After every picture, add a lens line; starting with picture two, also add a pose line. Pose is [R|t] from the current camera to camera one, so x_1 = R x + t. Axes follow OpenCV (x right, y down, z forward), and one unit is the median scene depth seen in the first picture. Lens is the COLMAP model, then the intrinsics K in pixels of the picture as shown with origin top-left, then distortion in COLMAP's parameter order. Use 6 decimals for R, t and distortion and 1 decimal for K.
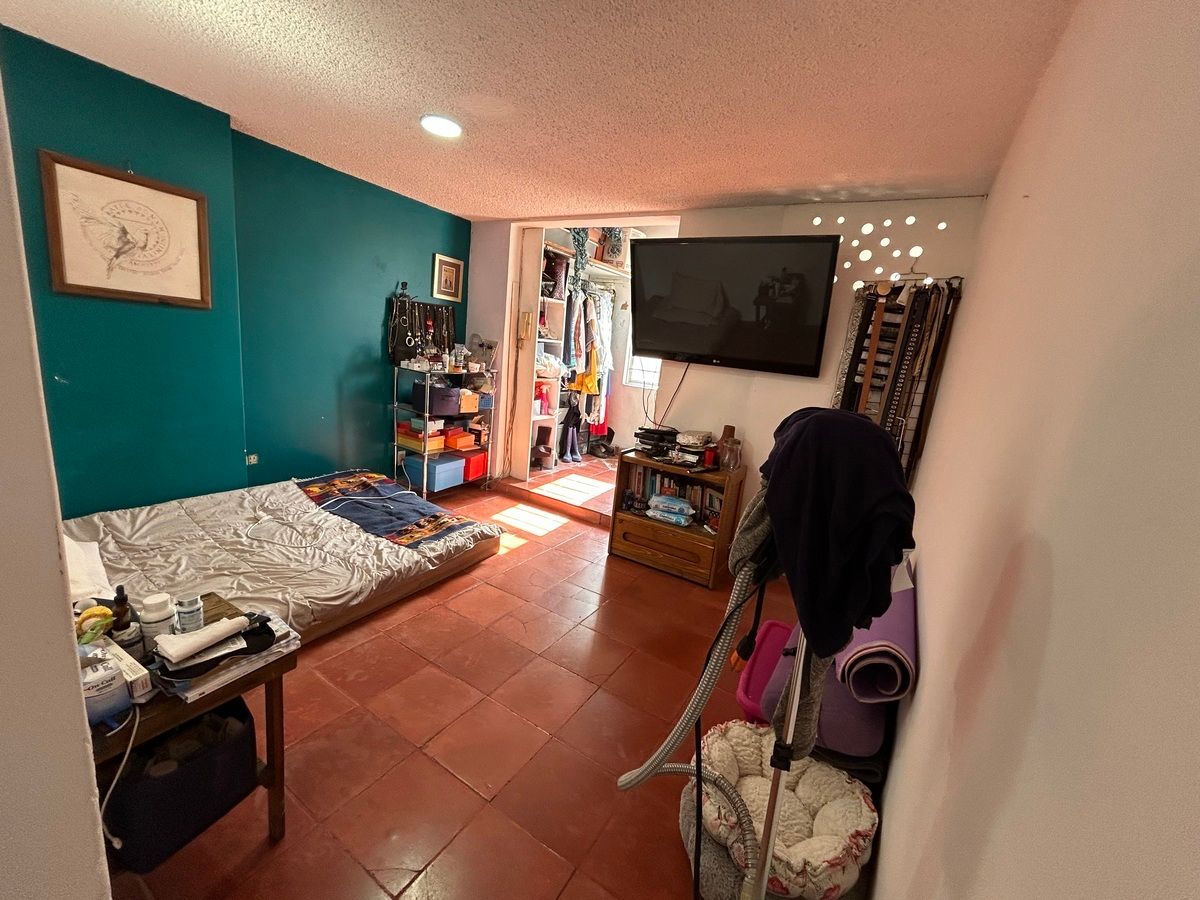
lens RADIAL K [[485.1, 0, 598.3], [0, 485.1, 449.8], [0, 0, 1]] dist [-0.003796, 0.003249]
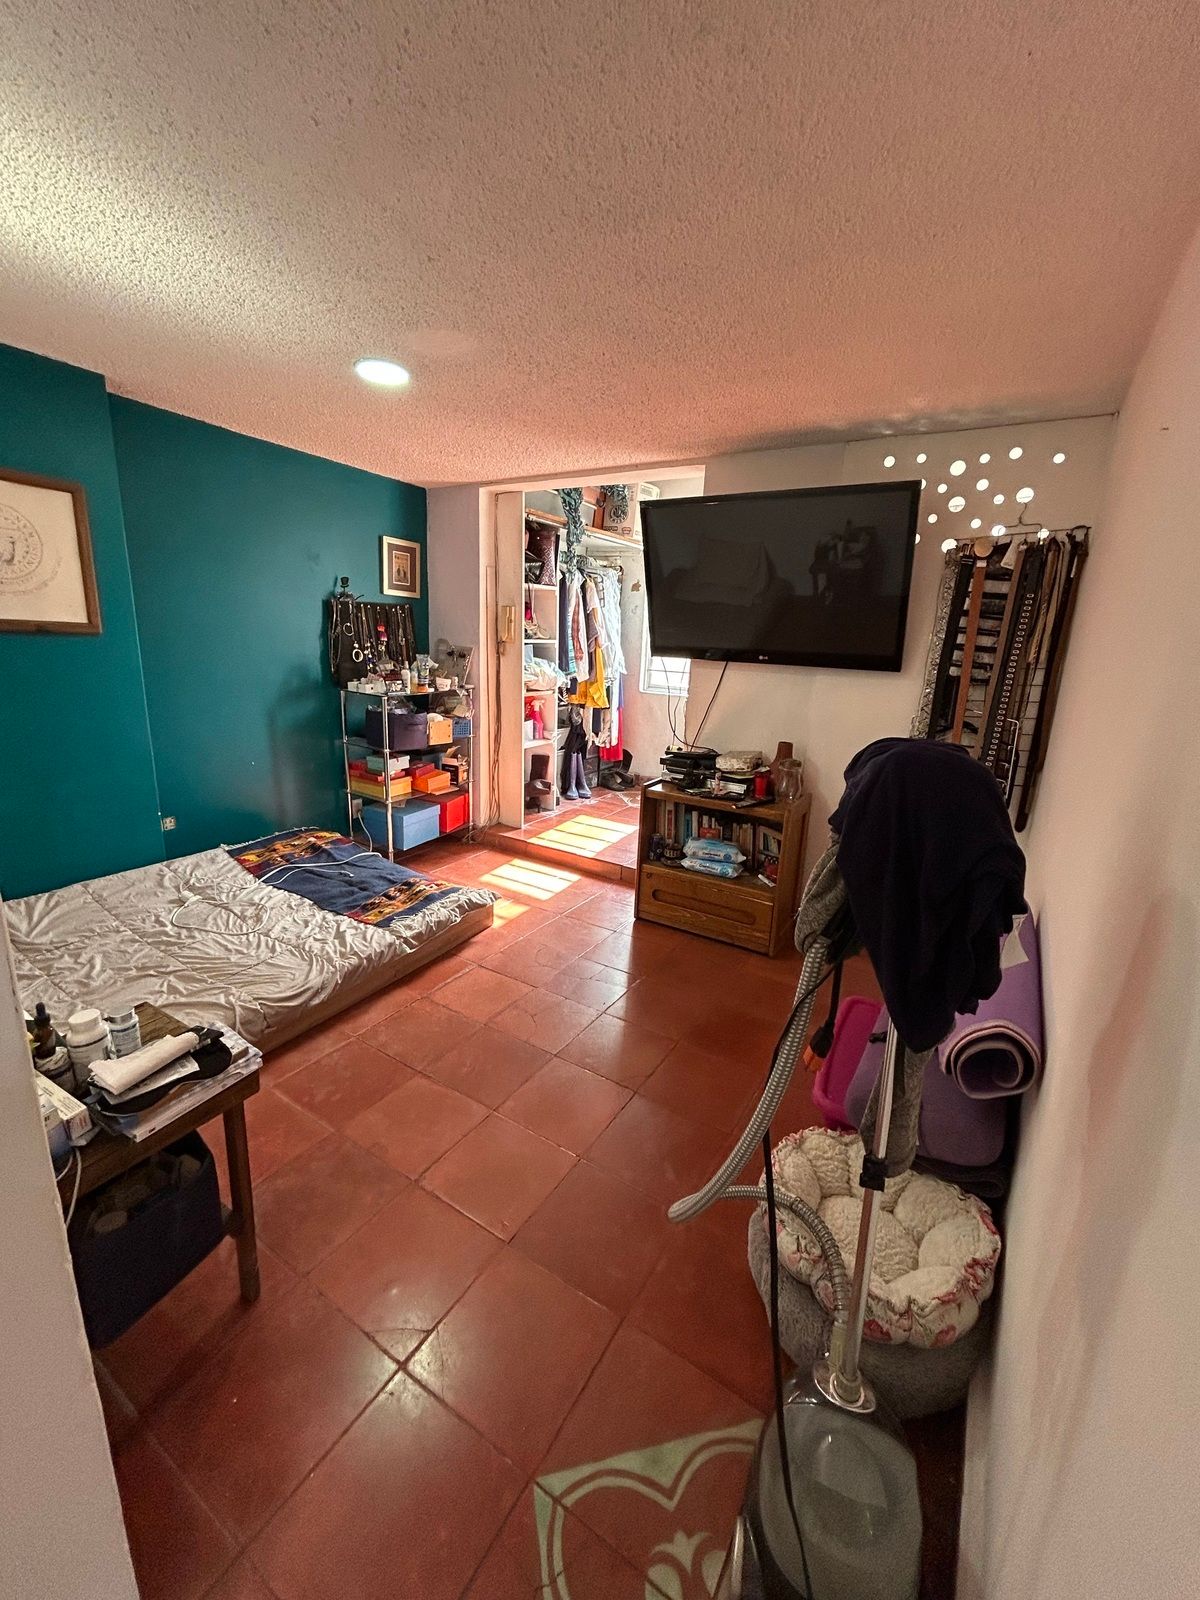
lens RADIAL K [[646.8, 0, 597.7], [0, 646.8, 796.1], [0, 0, 1]] dist [-0.003796, 0.003249]
pose [[0.997992, -0.059592, -0.021476, -0.005941], [0.060247, 0.997693, 0.031275, -0.017910], [0.019563, -0.032507, 0.999280, -0.020161]]
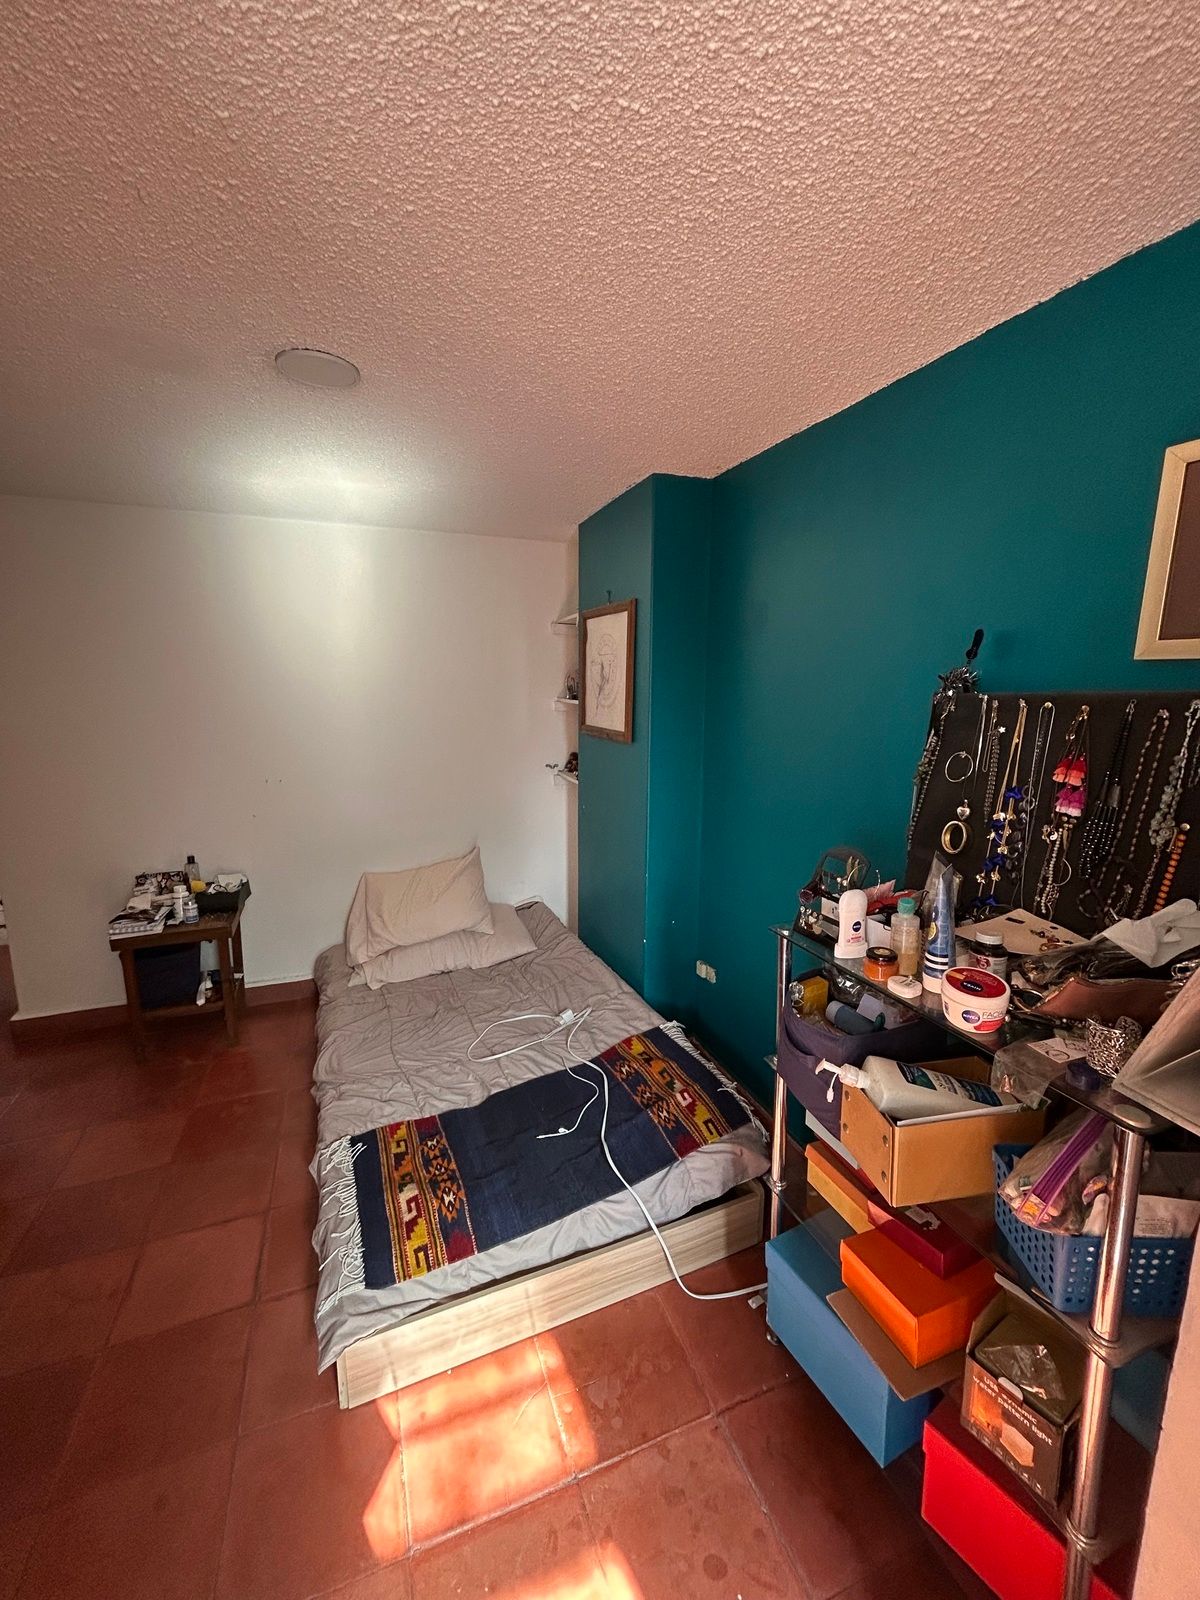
lens RADIAL K [[646.8, 0, 597.7], [0, 646.8, 796.1], [0, 0, 1]] dist [-0.003796, 0.003249]
pose [[-0.612826, 0.032354, -0.789556, 0.038794], [-0.220189, 0.952598, 0.209938, -0.414831], [0.758921, 0.302507, -0.576652, 1.565394]]
